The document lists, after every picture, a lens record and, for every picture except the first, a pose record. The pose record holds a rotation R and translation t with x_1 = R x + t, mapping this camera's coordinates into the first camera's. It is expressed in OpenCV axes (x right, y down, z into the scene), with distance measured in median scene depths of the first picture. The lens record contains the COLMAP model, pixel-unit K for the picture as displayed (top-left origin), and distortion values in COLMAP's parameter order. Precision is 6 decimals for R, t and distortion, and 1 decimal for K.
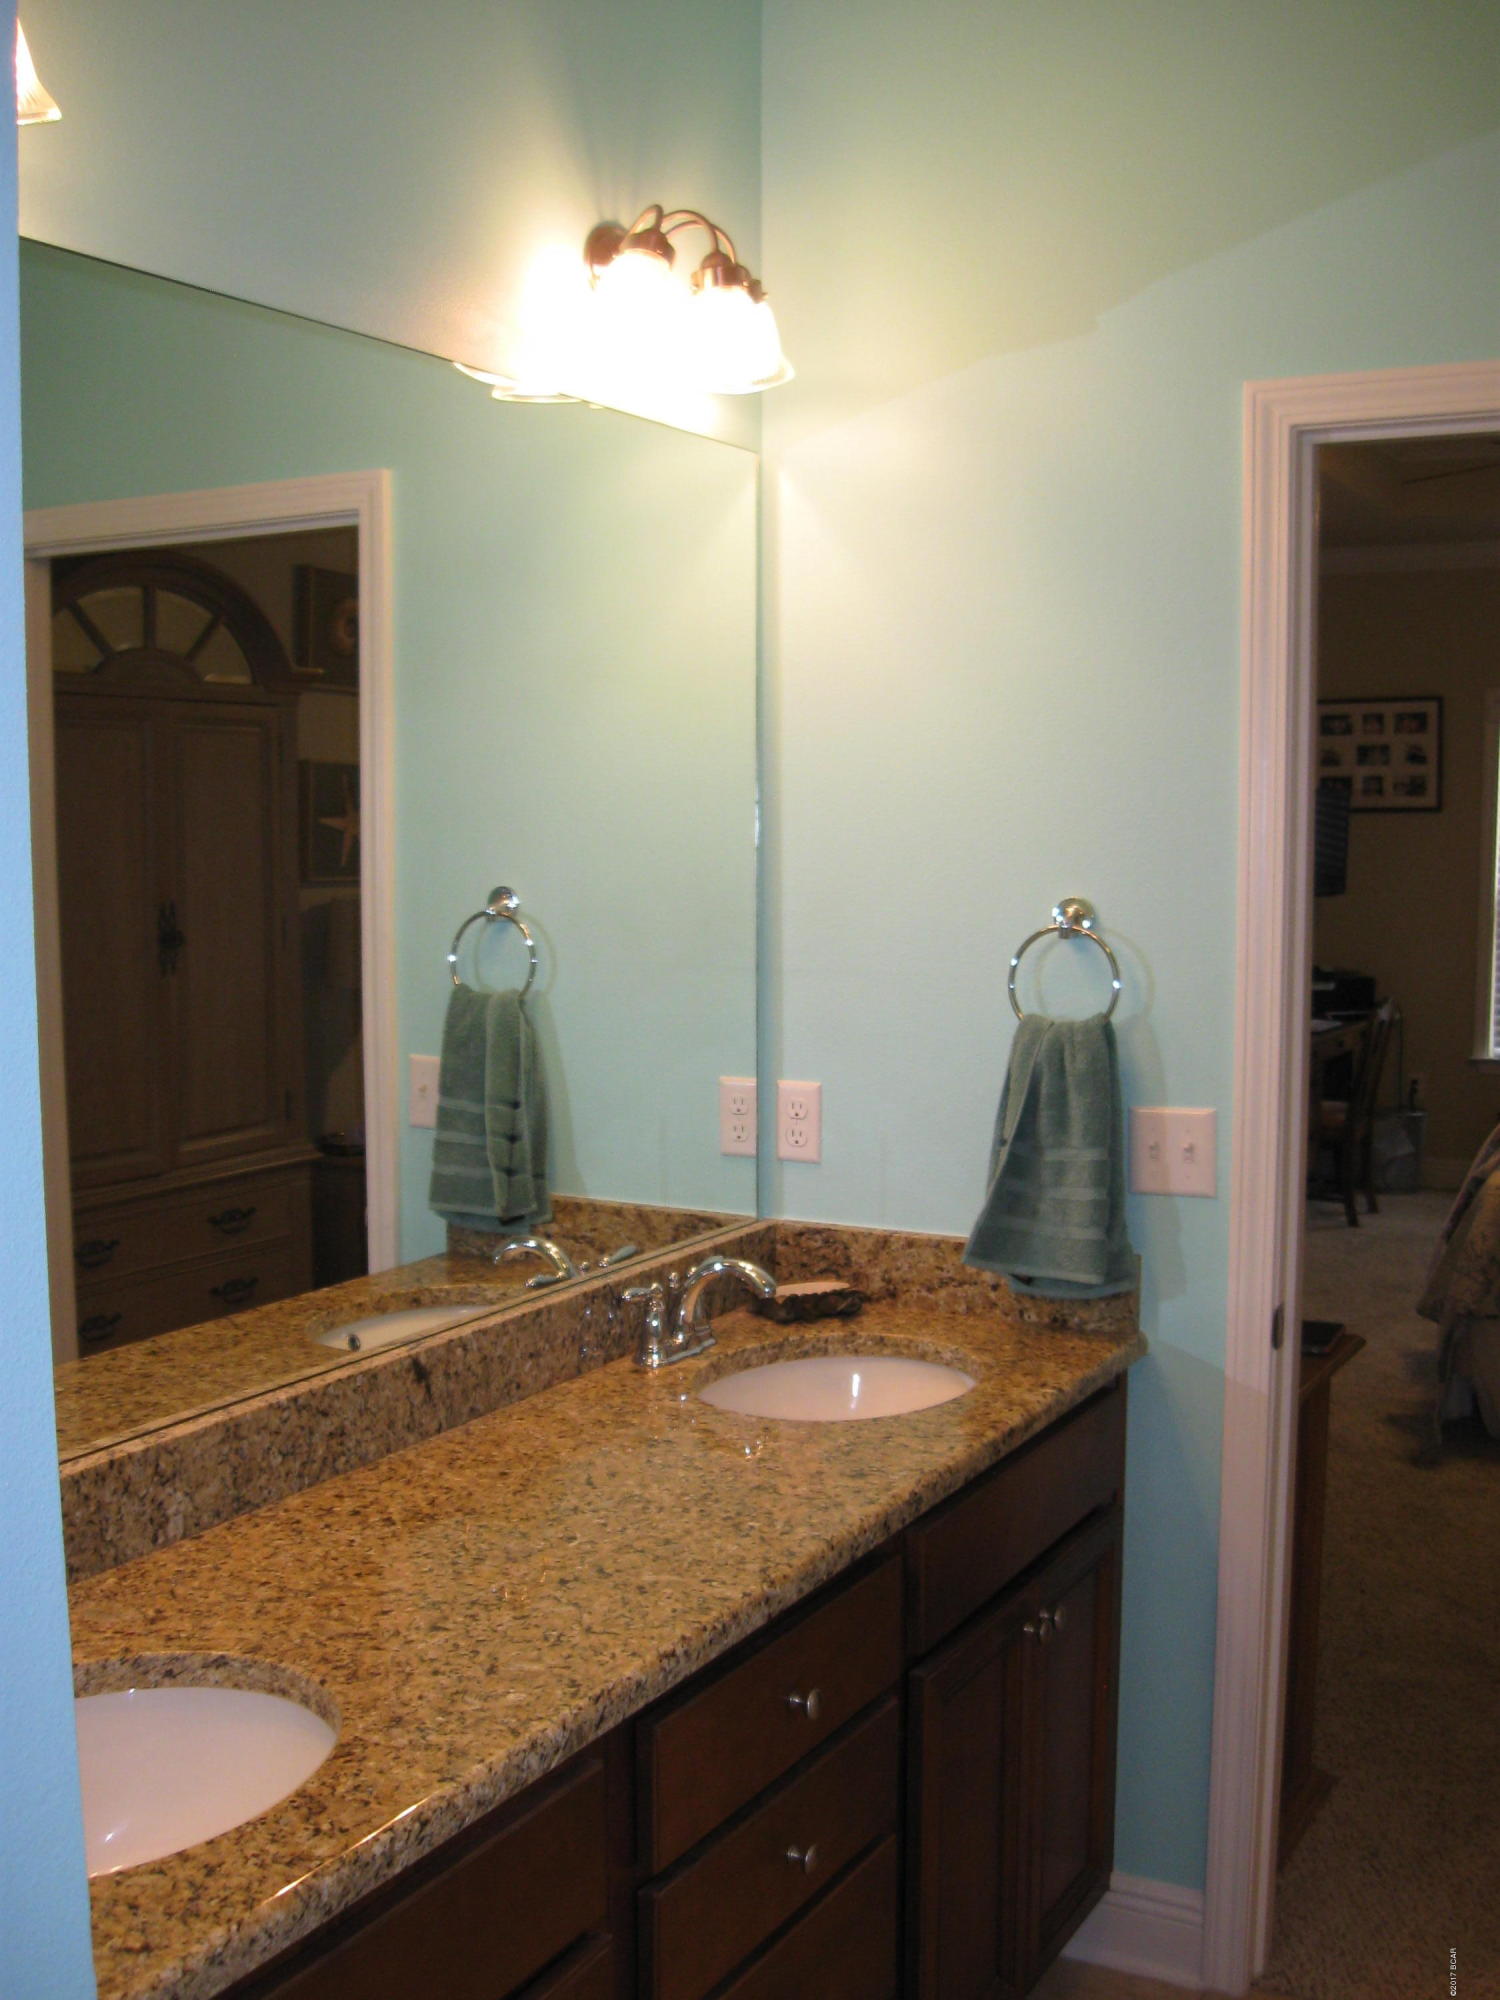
lens RADIAL K [[2068.5, 0, 750.0], [0, 2068.5, 1000.0], [0, 0, 1]] dist [-0.203530, 0.303258]
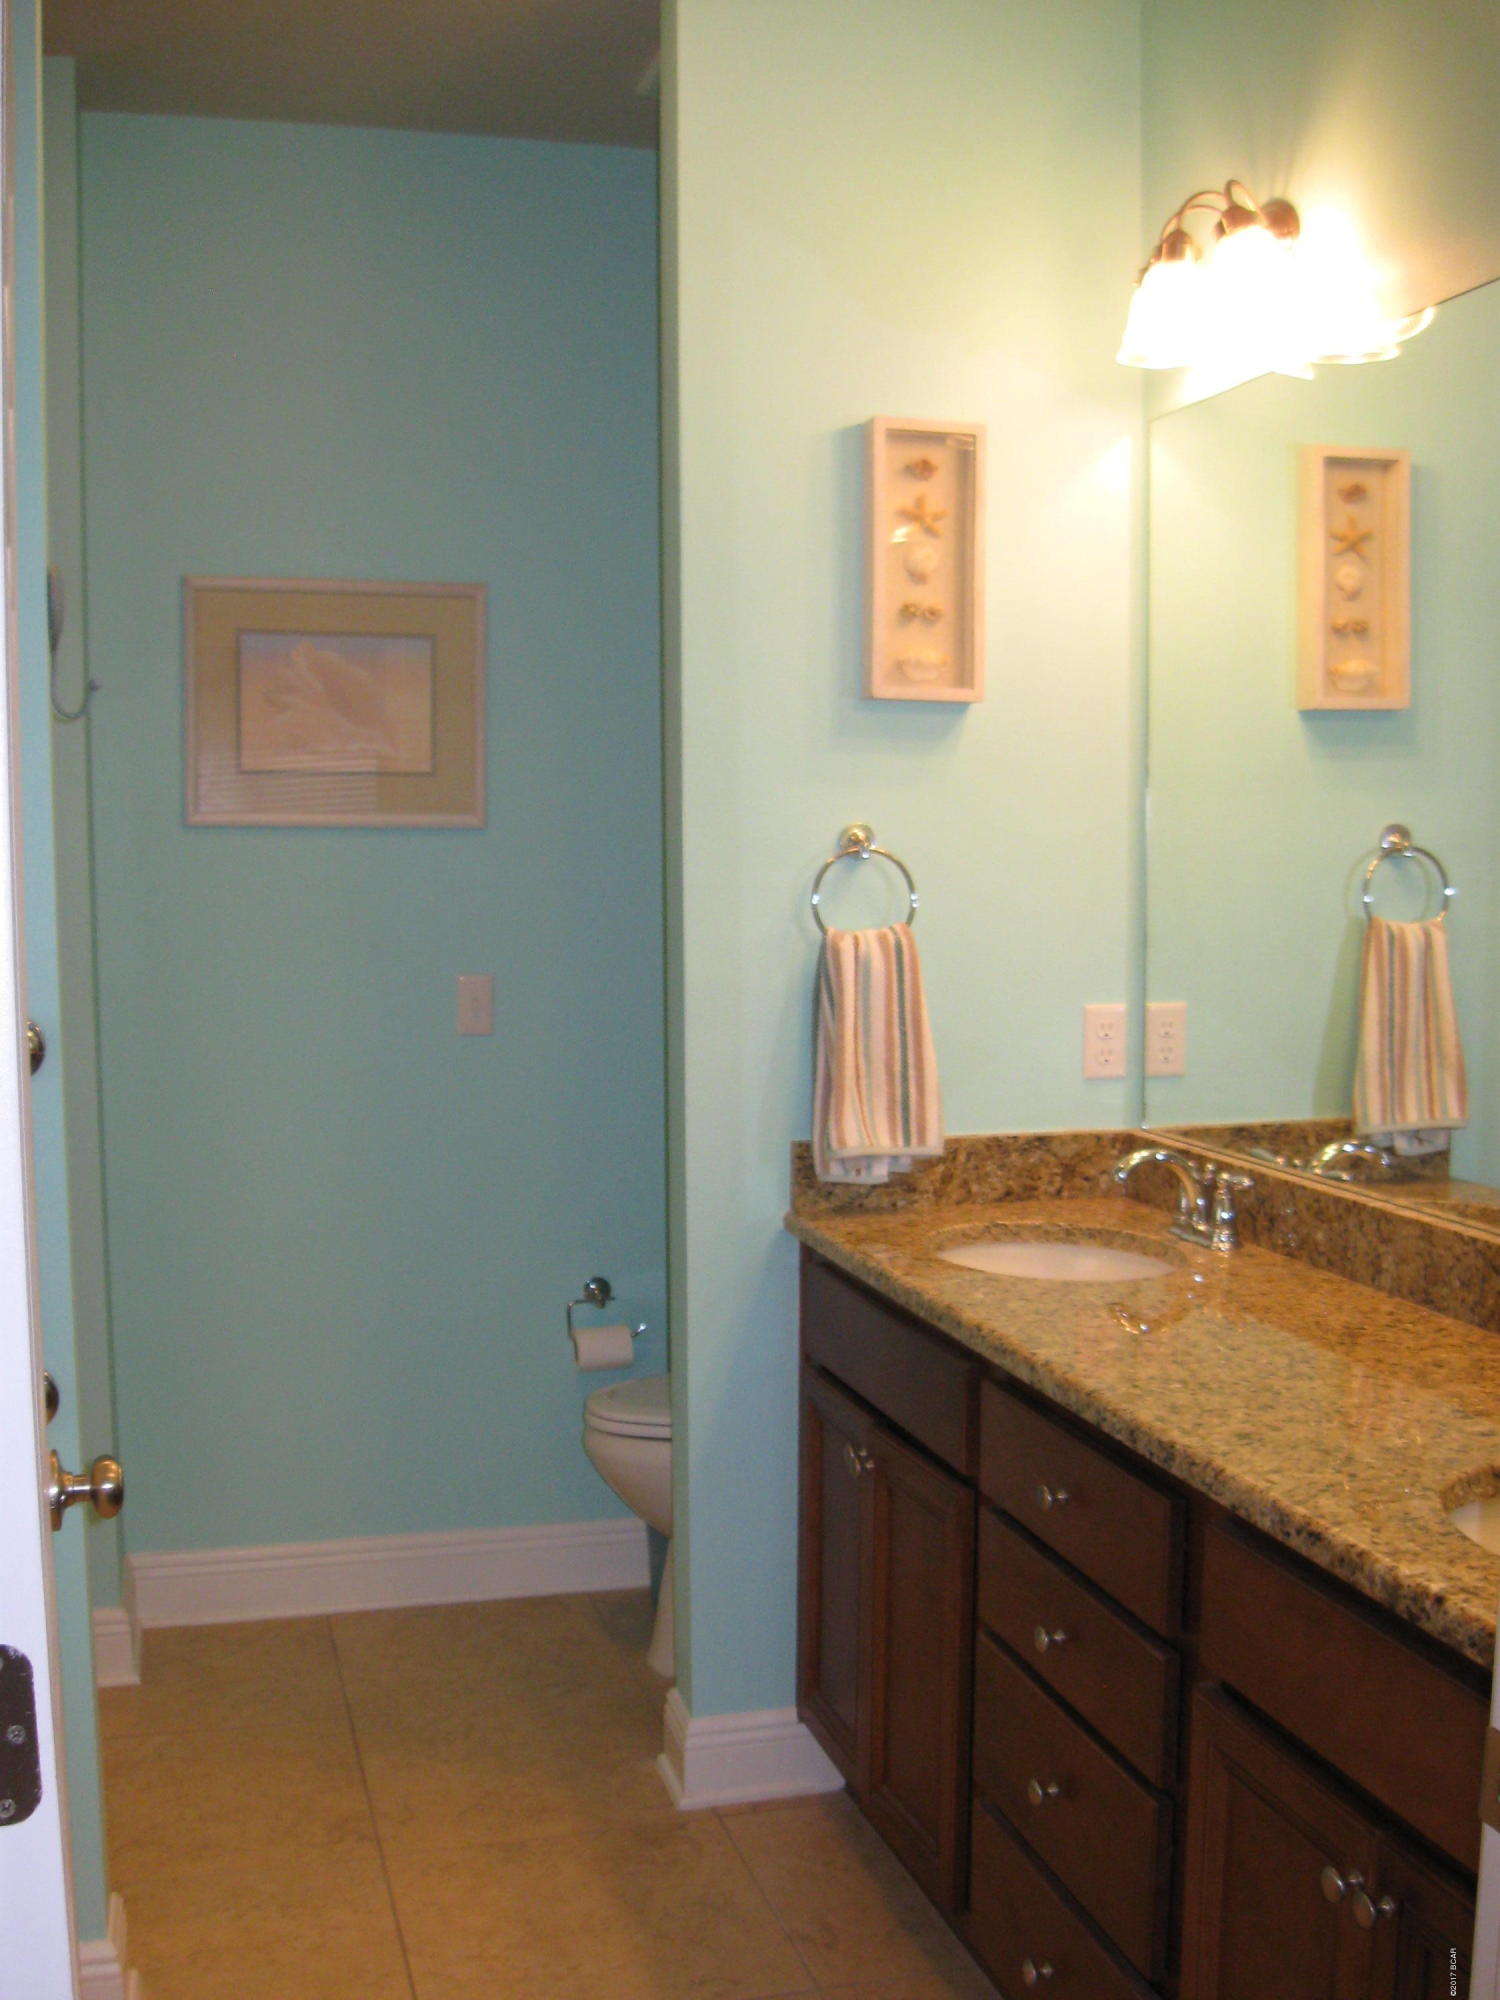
lens RADIAL K [[2068.5, 0, 750.0], [0, 2068.5, 1000.0], [0, 0, 1]] dist [-0.203530, 0.303258]
pose [[-0.705895, 0.059997, -0.705771, 0.870939], [-0.058810, 0.988001, 0.142811, -0.074332], [0.705871, 0.142316, -0.693897, 1.524883]]
